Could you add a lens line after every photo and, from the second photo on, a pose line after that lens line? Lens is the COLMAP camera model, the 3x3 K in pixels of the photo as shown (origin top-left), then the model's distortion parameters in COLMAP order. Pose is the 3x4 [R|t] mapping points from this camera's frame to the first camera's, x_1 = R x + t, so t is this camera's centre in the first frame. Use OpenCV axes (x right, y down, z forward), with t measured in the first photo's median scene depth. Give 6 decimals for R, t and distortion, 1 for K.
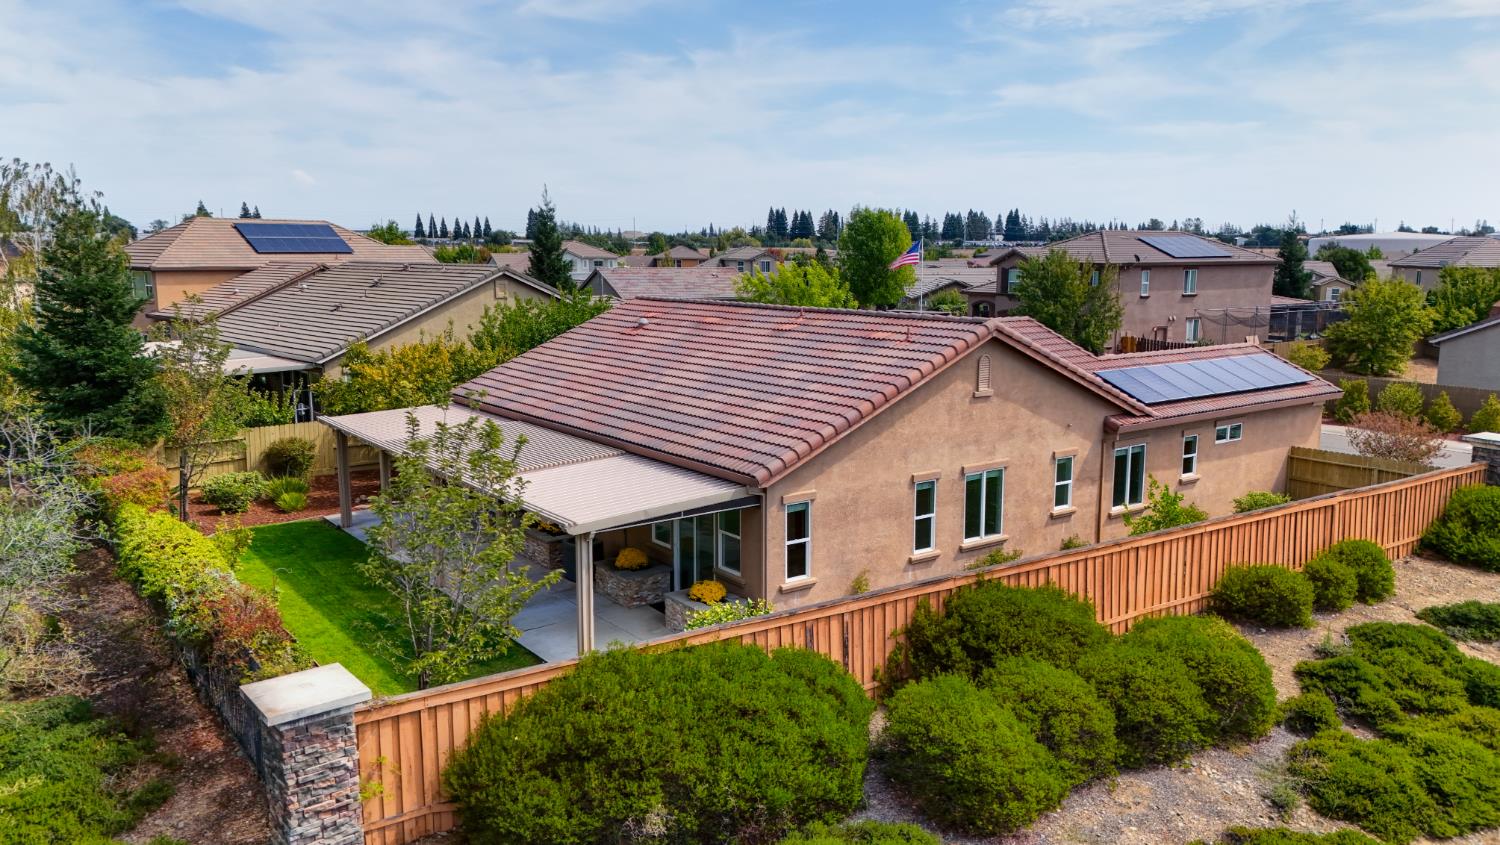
lens RADIAL K [[1105.1, 0, 750.0], [0, 1105.1, 422.5], [0, 0, 1]] dist [0.075489, -0.070736]
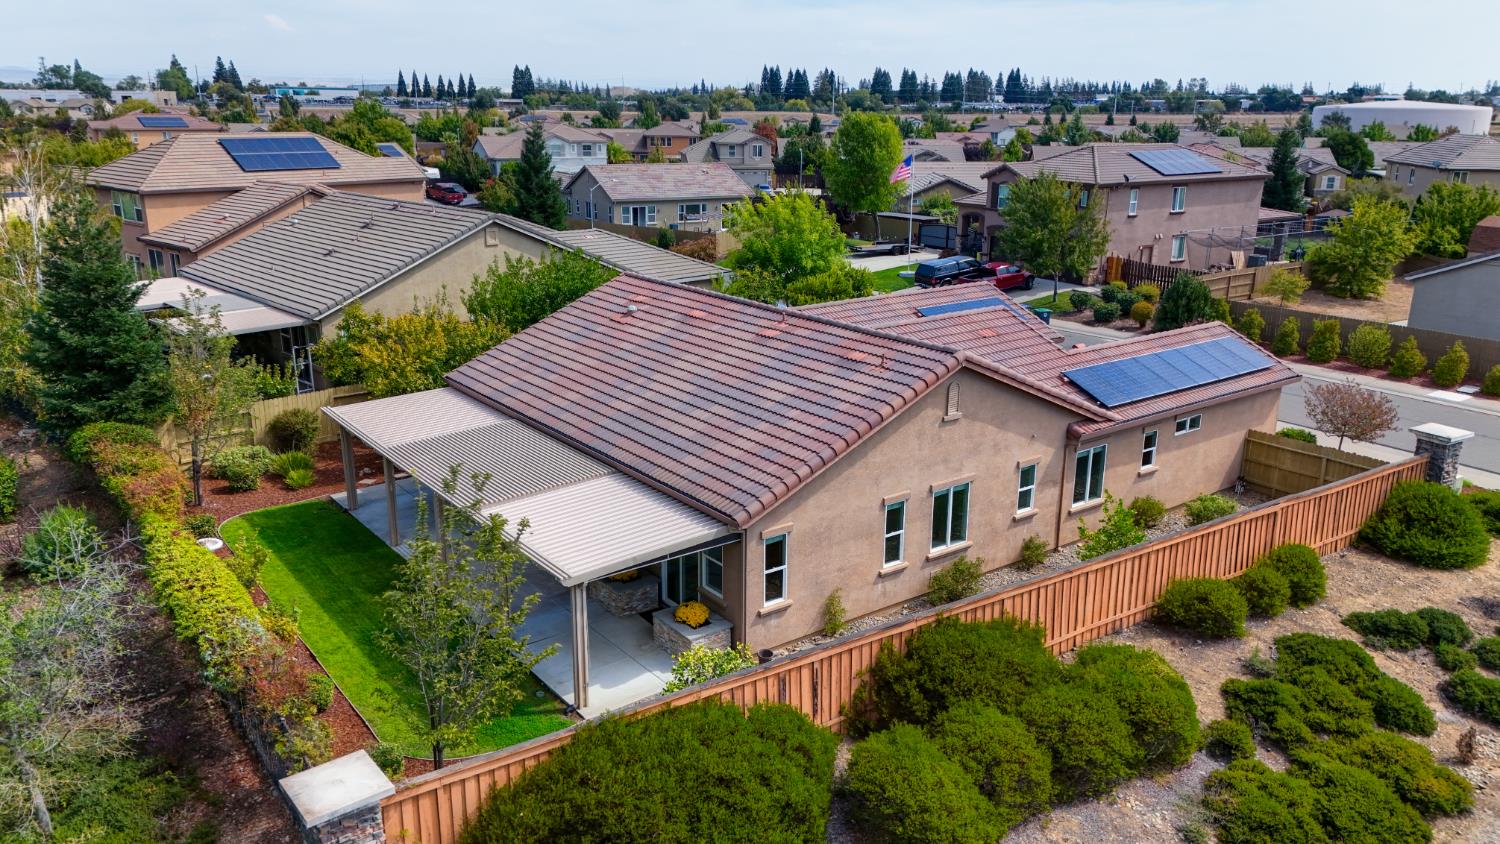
lens RADIAL K [[1105.1, 0, 750.0], [0, 1105.1, 422.0], [0, 0, 1]] dist [0.075489, -0.070736]
pose [[0.999962, 0.004788, 0.007344, 0.008965], [-0.005669, 0.992132, 0.125064, -0.156703], [-0.006688, -0.125101, 0.992121, -0.054037]]
